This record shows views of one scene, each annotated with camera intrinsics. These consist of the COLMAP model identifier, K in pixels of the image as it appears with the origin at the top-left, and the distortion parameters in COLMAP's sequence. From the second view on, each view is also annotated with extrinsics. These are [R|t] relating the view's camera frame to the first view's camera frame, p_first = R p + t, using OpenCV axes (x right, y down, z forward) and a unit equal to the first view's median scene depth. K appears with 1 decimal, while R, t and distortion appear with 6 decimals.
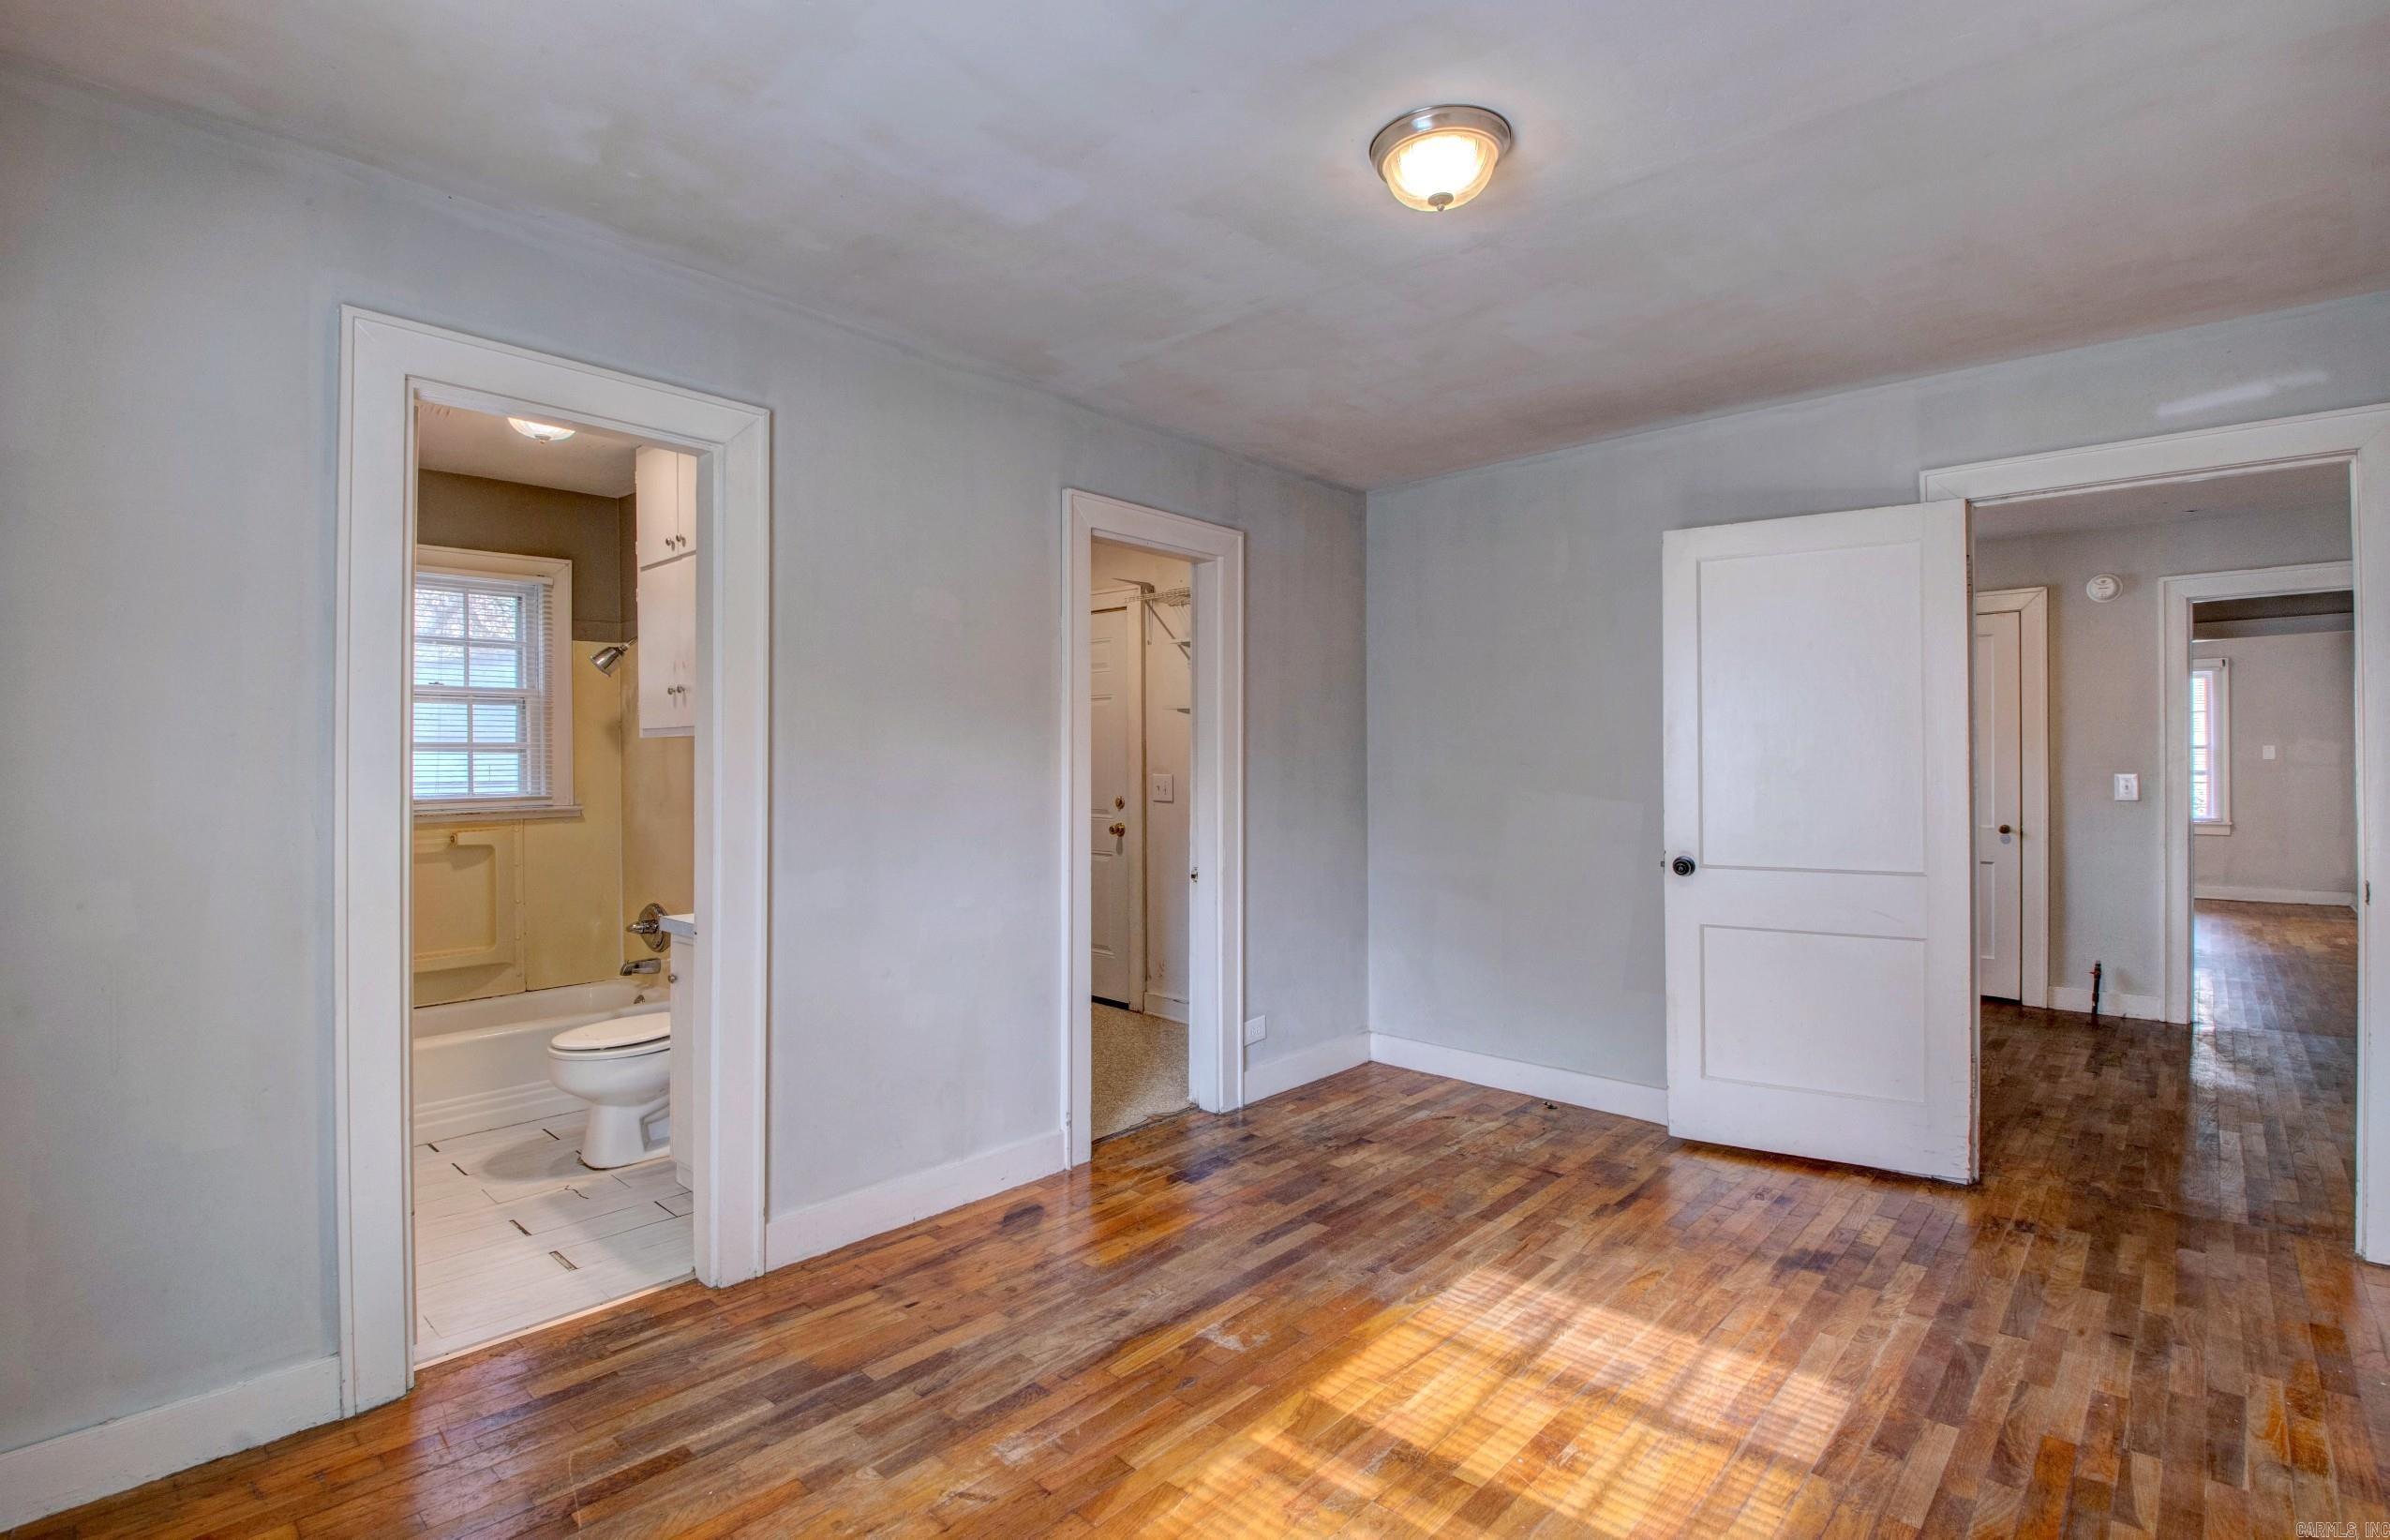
lens RADIAL K [[1120.7, 0, 1190.1], [0, 1120.7, 761.6], [0, 0, 1]] dist [0.013124, -0.021590]
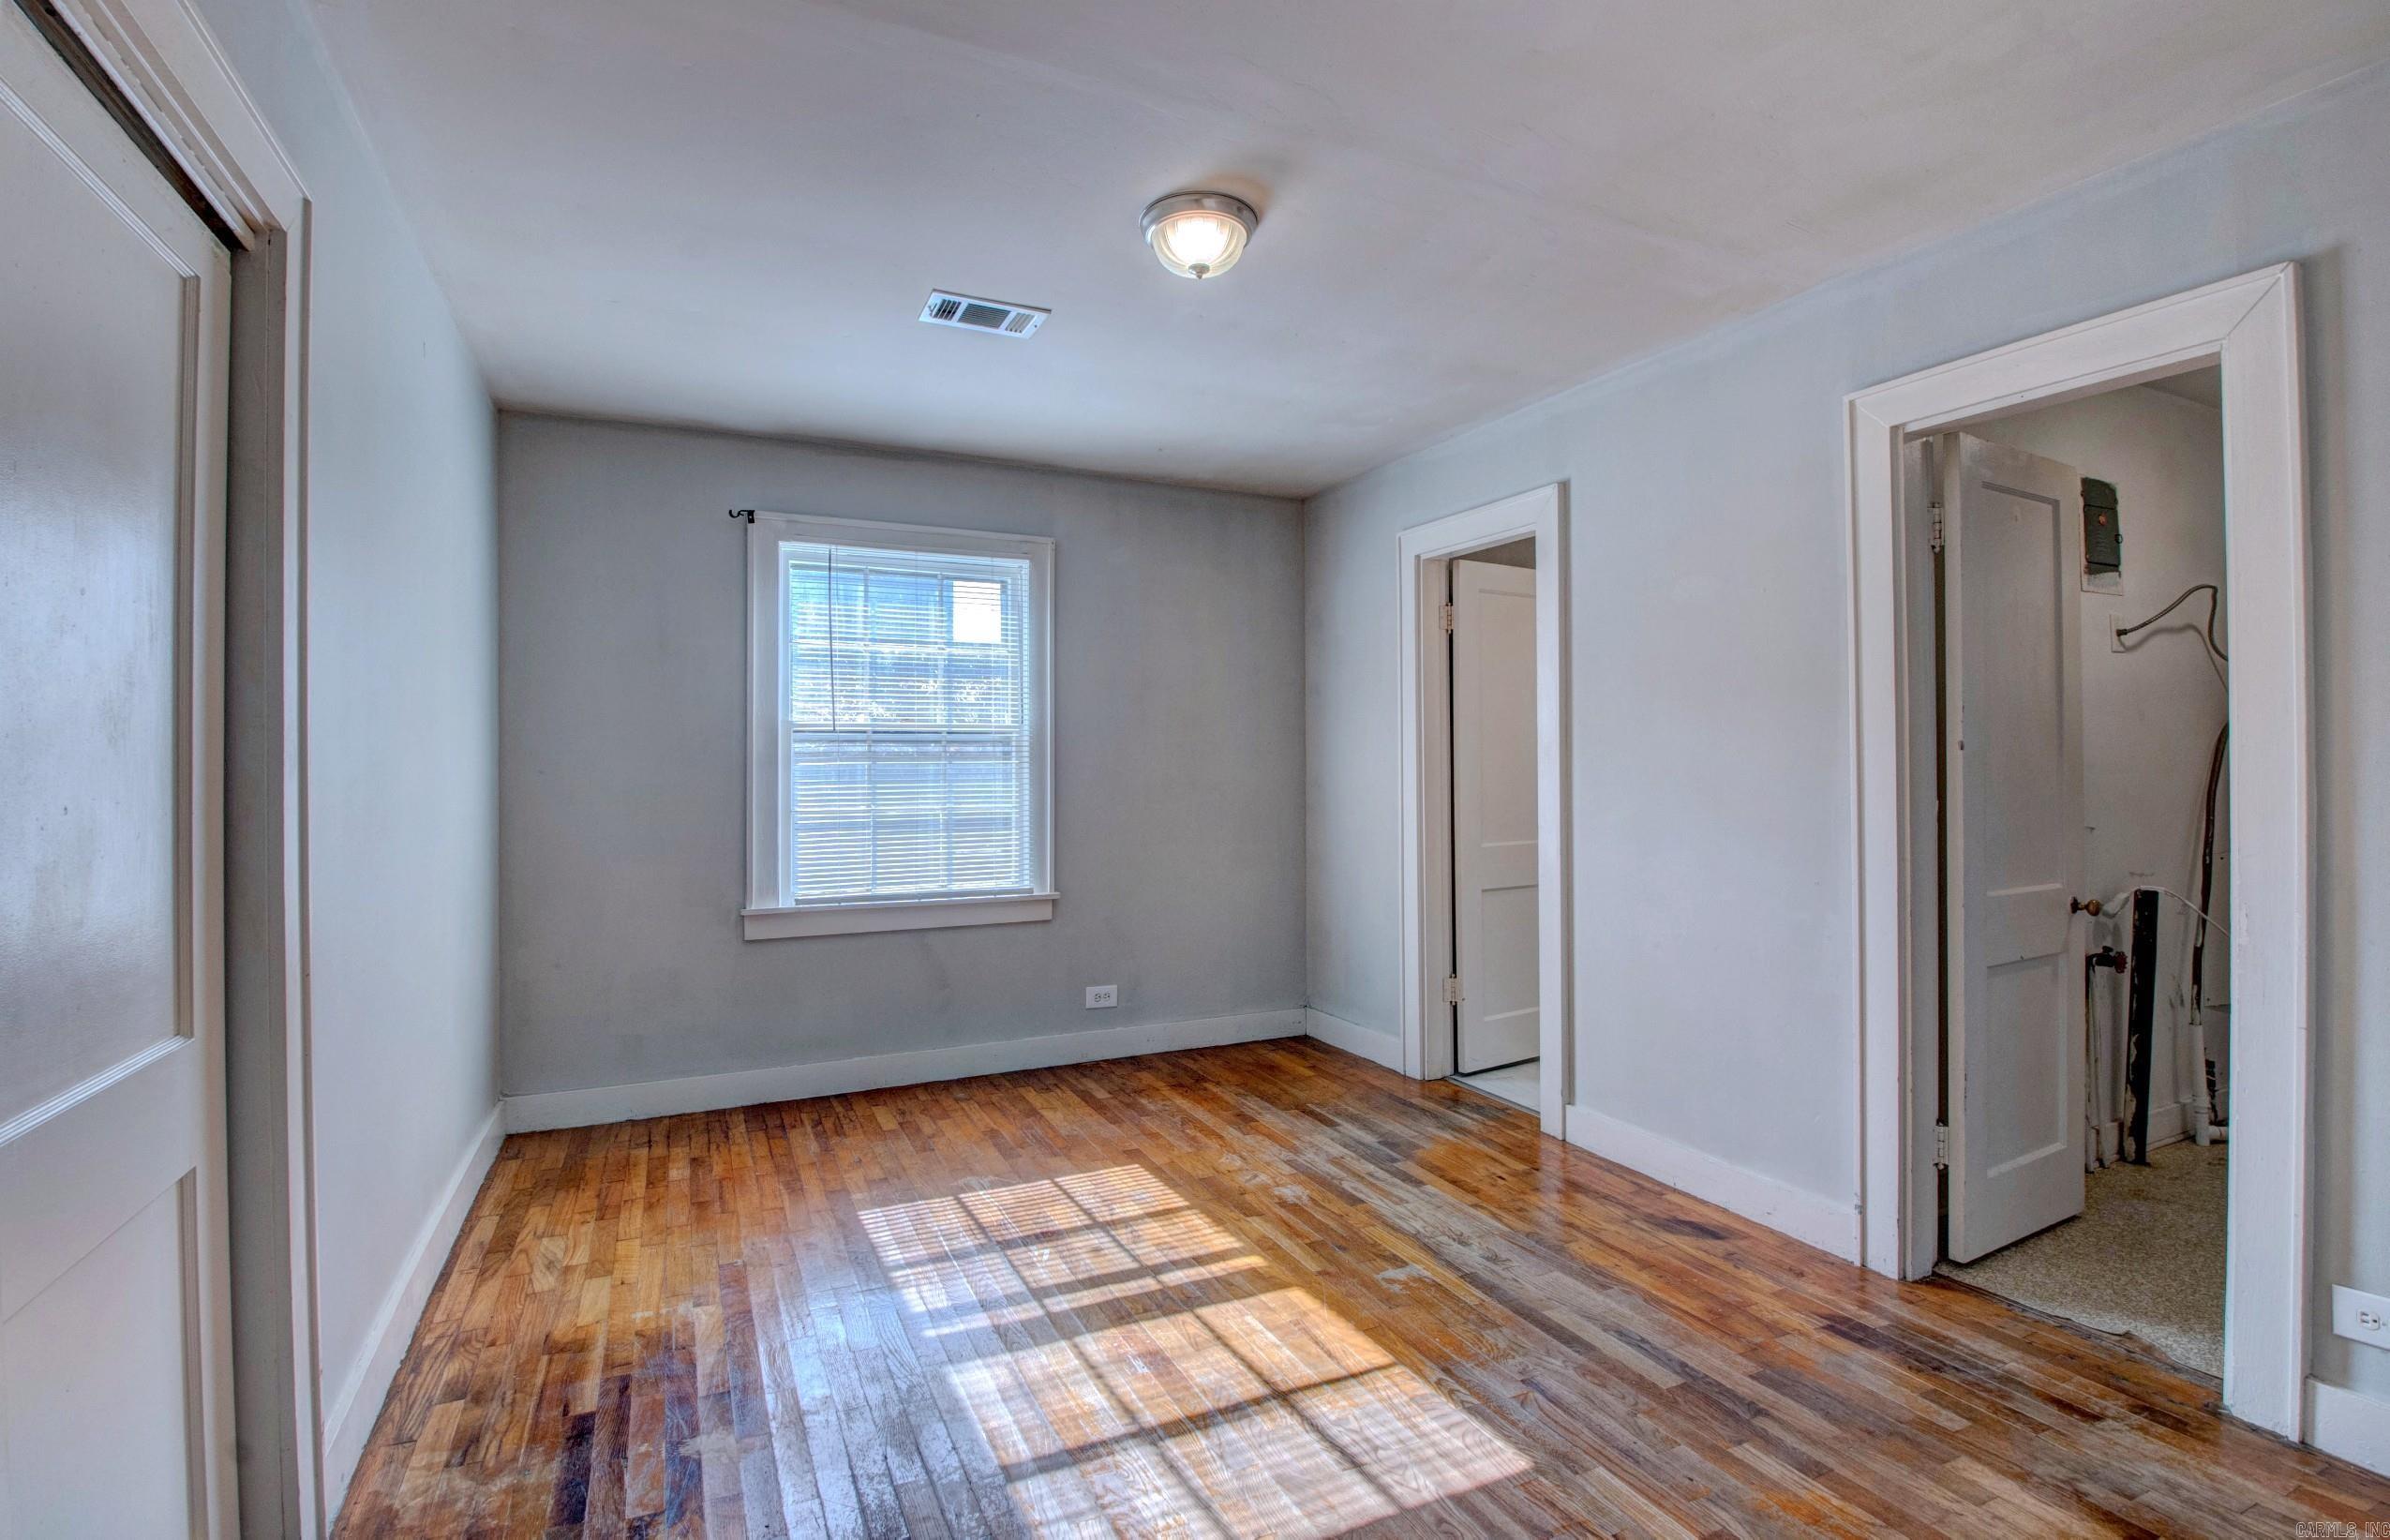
lens RADIAL K [[1120.7, 0, 1190.1], [0, 1120.7, 761.6], [0, 0, 1]] dist [0.013124, -0.021590]
pose [[-0.385370, -0.001363, -0.922761, 1.171914], [0.009312, 0.999942, -0.005367, 0.015112], [0.922715, -0.010661, -0.385335, 1.285353]]
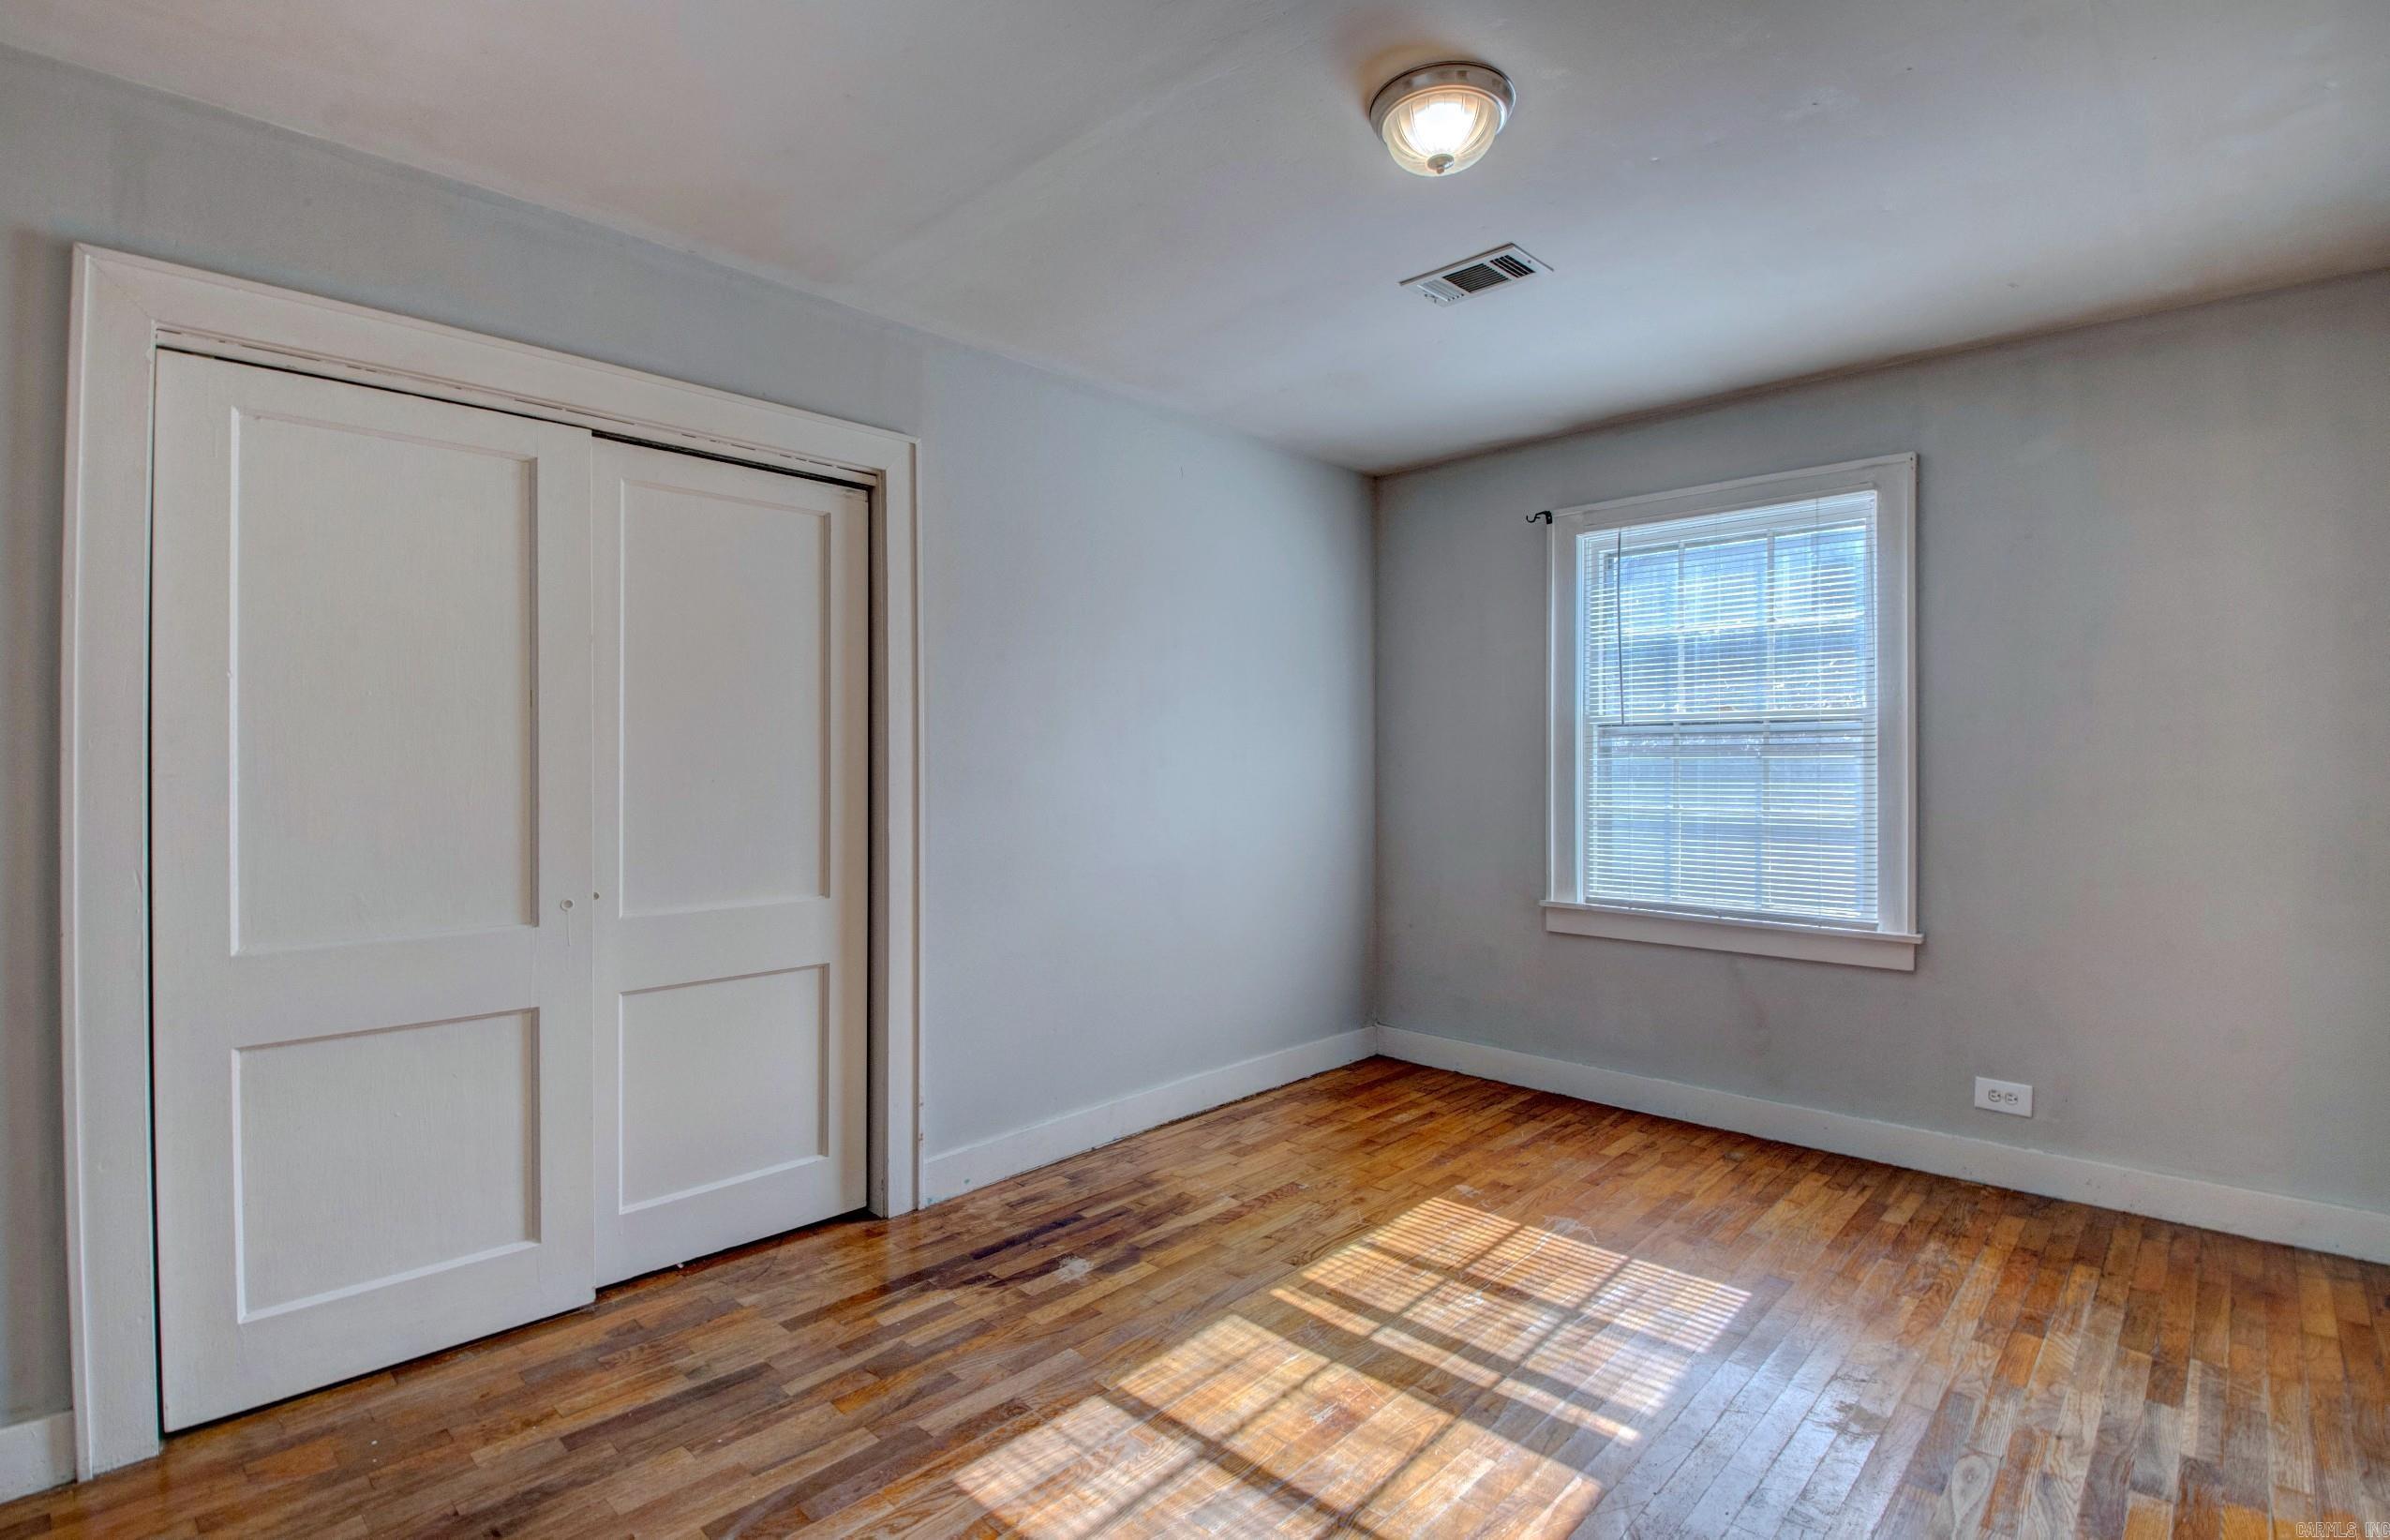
lens RADIAL K [[1120.7, 0, 1190.1], [0, 1120.7, 761.6], [0, 0, 1]] dist [0.013124, -0.021590]
pose [[-0.999619, -0.000727, 0.027592, 0.373902], [-0.000904, 0.999979, -0.006433, 0.018767], [-0.027586, -0.006455, -0.999599, 1.764487]]
